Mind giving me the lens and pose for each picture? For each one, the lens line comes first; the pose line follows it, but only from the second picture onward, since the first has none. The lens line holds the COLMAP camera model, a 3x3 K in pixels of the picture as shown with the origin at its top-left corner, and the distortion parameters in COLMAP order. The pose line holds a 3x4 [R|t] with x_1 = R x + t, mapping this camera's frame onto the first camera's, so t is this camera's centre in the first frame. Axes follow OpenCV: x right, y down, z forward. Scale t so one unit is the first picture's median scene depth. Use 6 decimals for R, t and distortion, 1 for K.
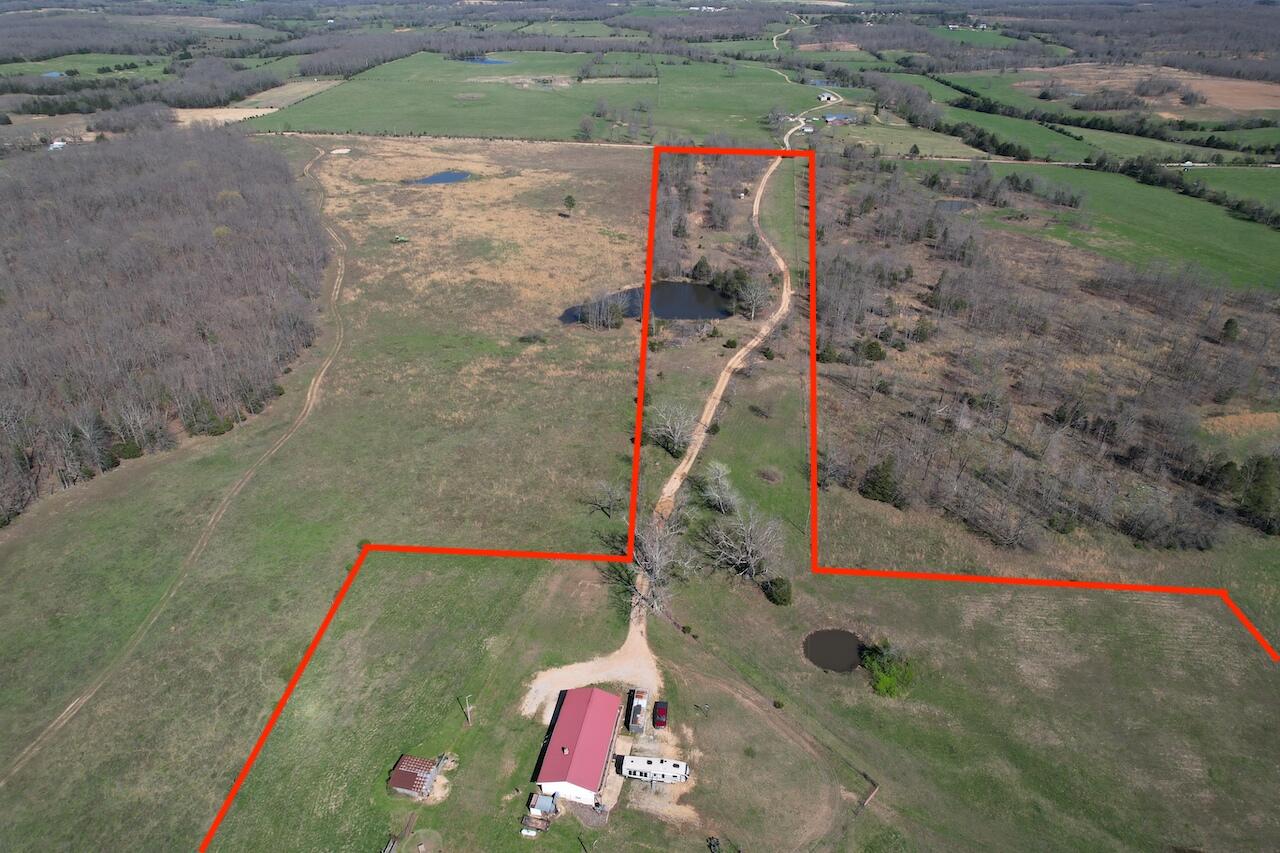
lens RADIAL K [[835.4, 0, 648.9], [0, 835.4, 402.4], [0, 0, 1]] dist [-0.091787, 0.088862]
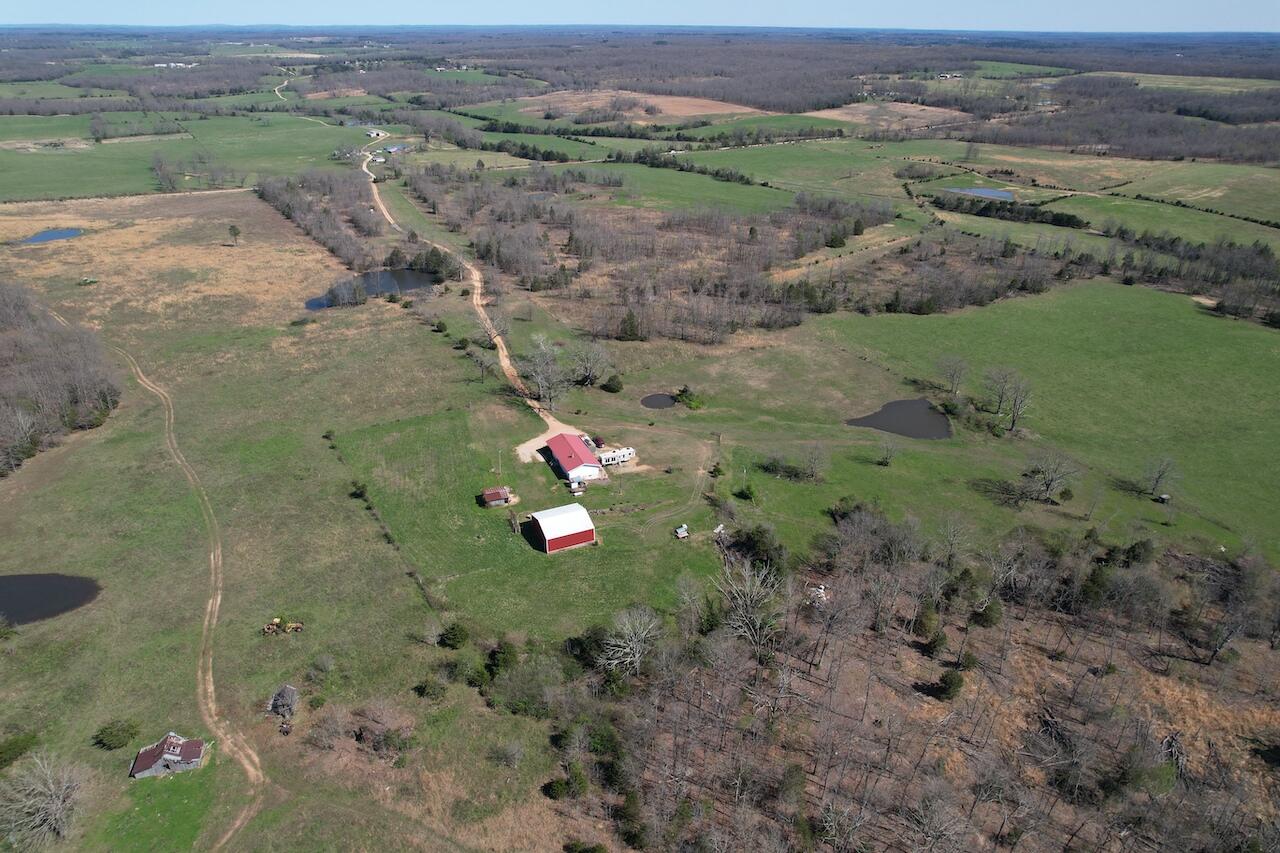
lens RADIAL K [[835.4, 0, 648.9], [0, 835.4, 402.4], [0, 0, 1]] dist [-0.091787, 0.088862]
pose [[0.828363, -0.240019, 0.506168, -0.181614], [0.265858, 0.963763, 0.021919, 0.072070], [-0.493087, 0.116412, 0.862156, -0.126535]]
